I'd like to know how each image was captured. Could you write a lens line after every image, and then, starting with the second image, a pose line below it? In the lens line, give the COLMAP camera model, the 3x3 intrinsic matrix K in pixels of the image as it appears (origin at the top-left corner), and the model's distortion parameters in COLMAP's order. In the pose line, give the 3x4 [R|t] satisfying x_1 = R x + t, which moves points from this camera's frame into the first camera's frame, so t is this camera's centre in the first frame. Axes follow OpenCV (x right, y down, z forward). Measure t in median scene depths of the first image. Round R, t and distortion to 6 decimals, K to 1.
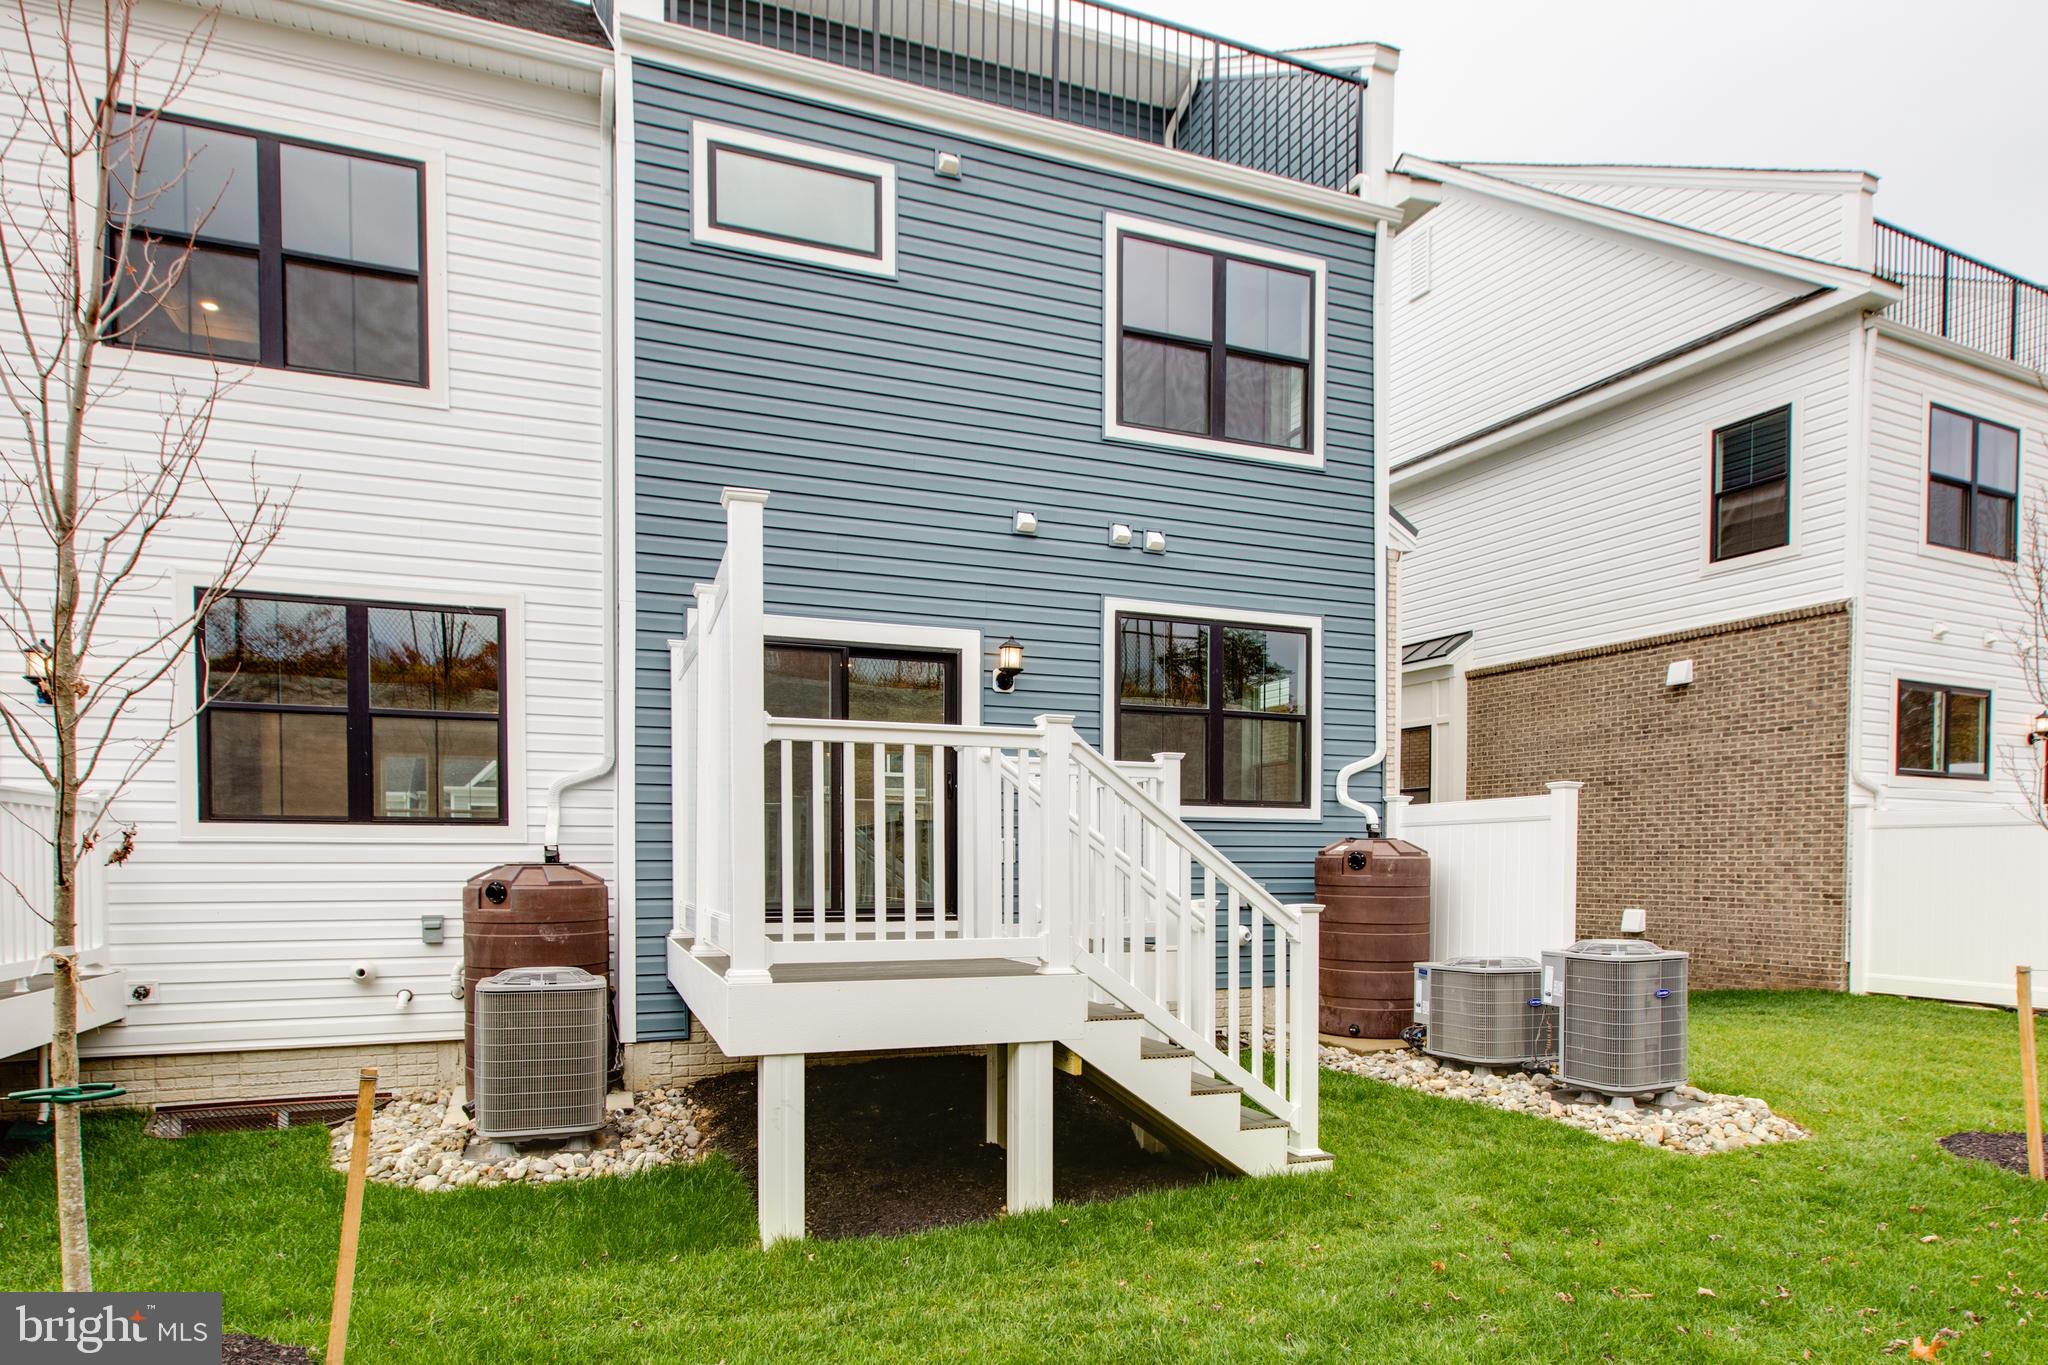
lens RADIAL K [[1179.5, 0, 1030.7], [0, 1179.5, 594.5], [0, 0, 1]] dist [0.003174, -0.000518]
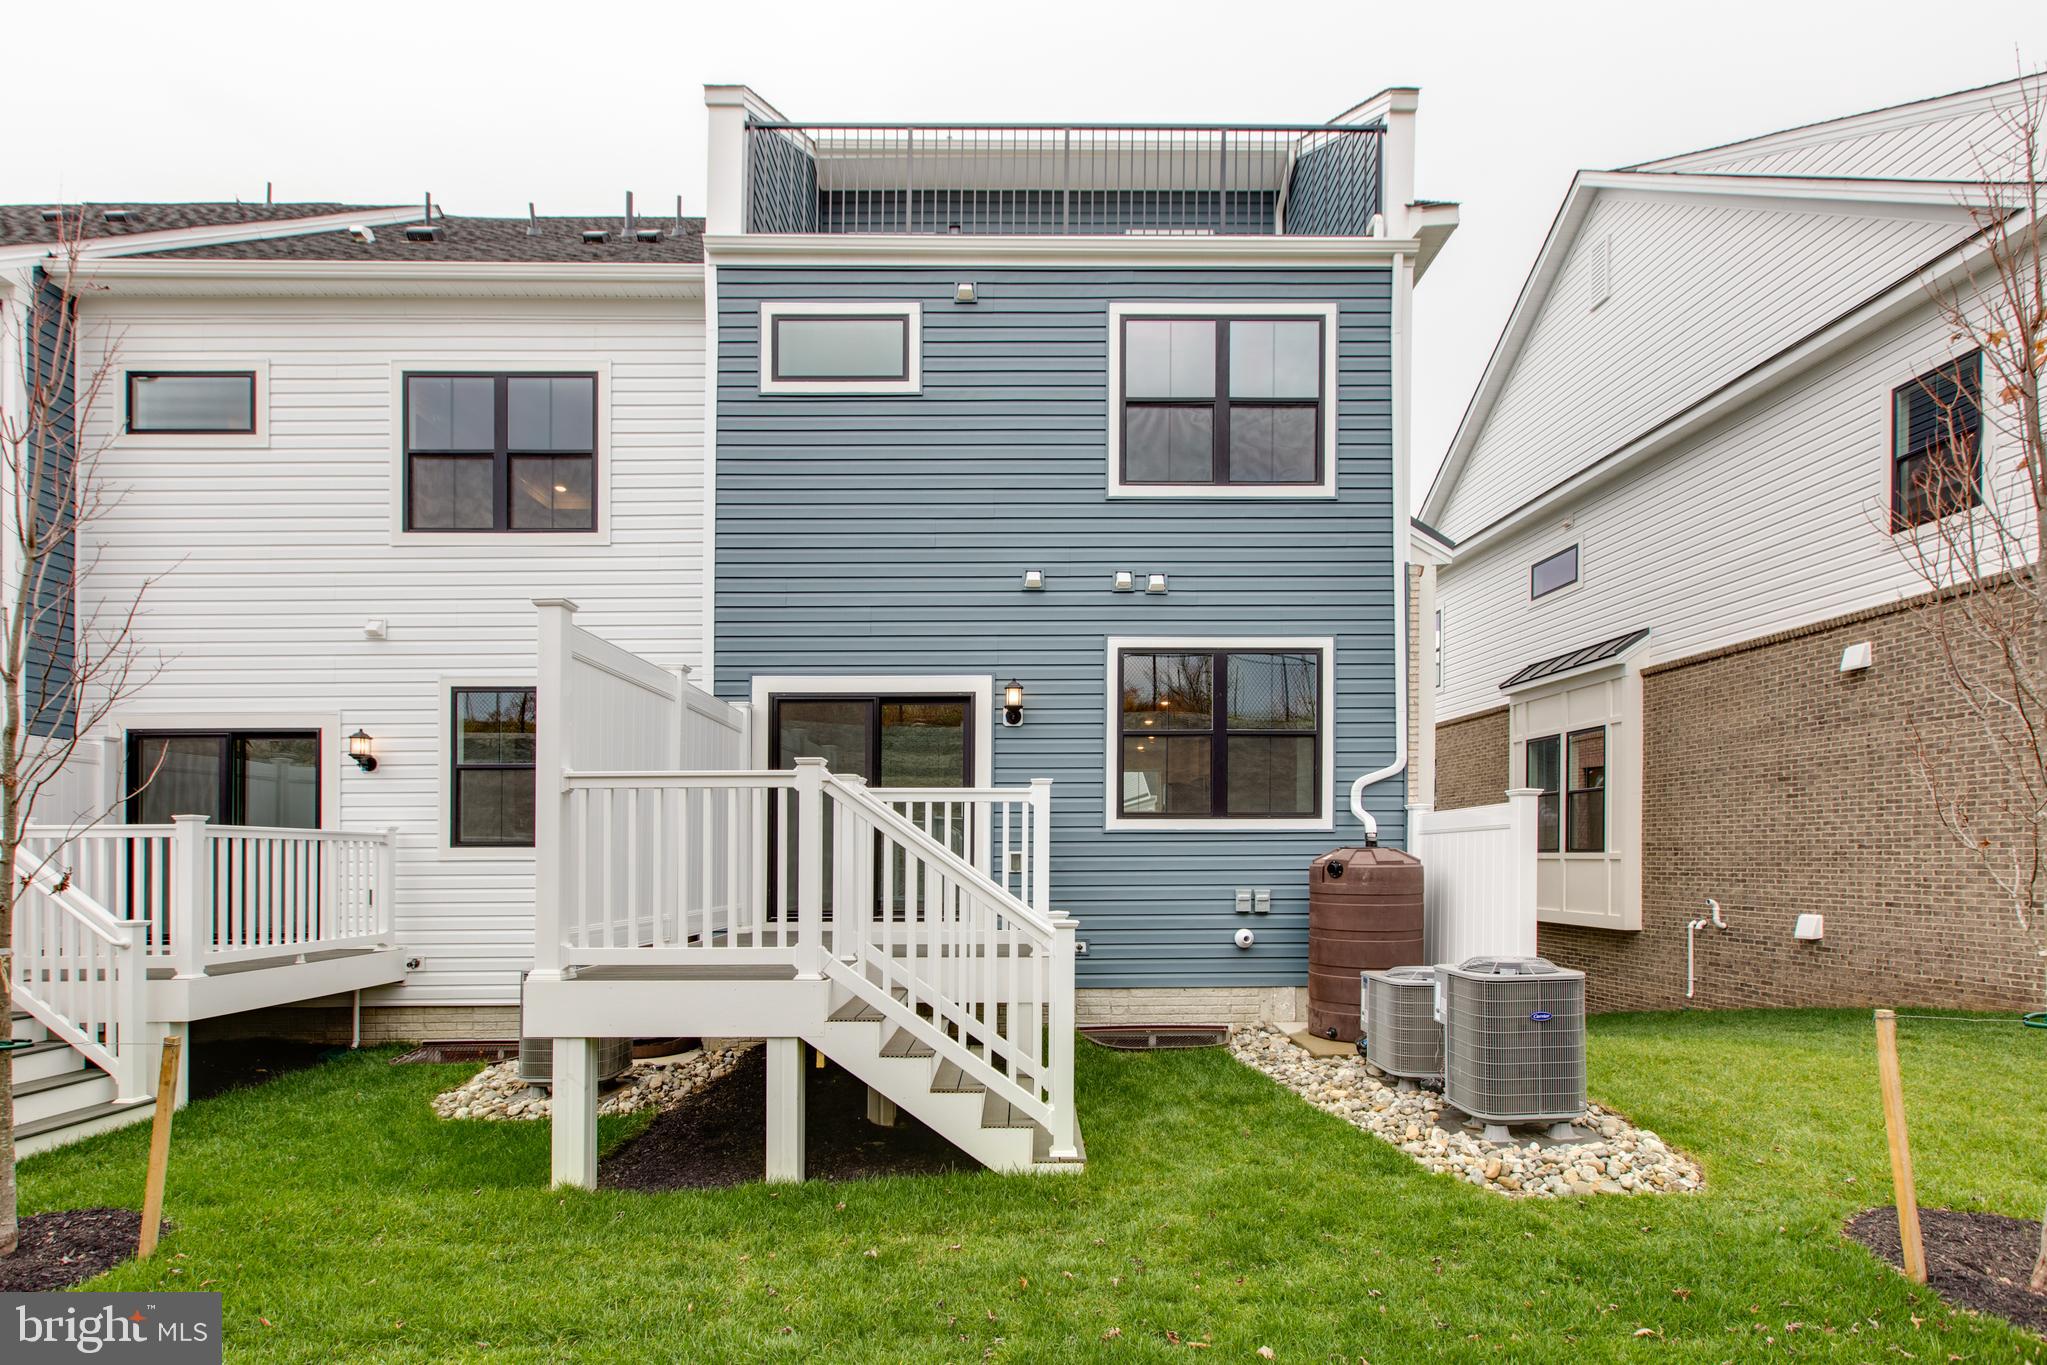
lens RADIAL K [[968.2, 0, 1021.5], [0, 968.2, 615.9], [0, 0, 1]] dist [0.000451, 0.000042]
pose [[0.932280, -0.093628, -0.349410, 0.301094], [0.086345, 0.995600, -0.036399, 0.008374], [0.351281, 0.003764, 0.936263, 0.088429]]
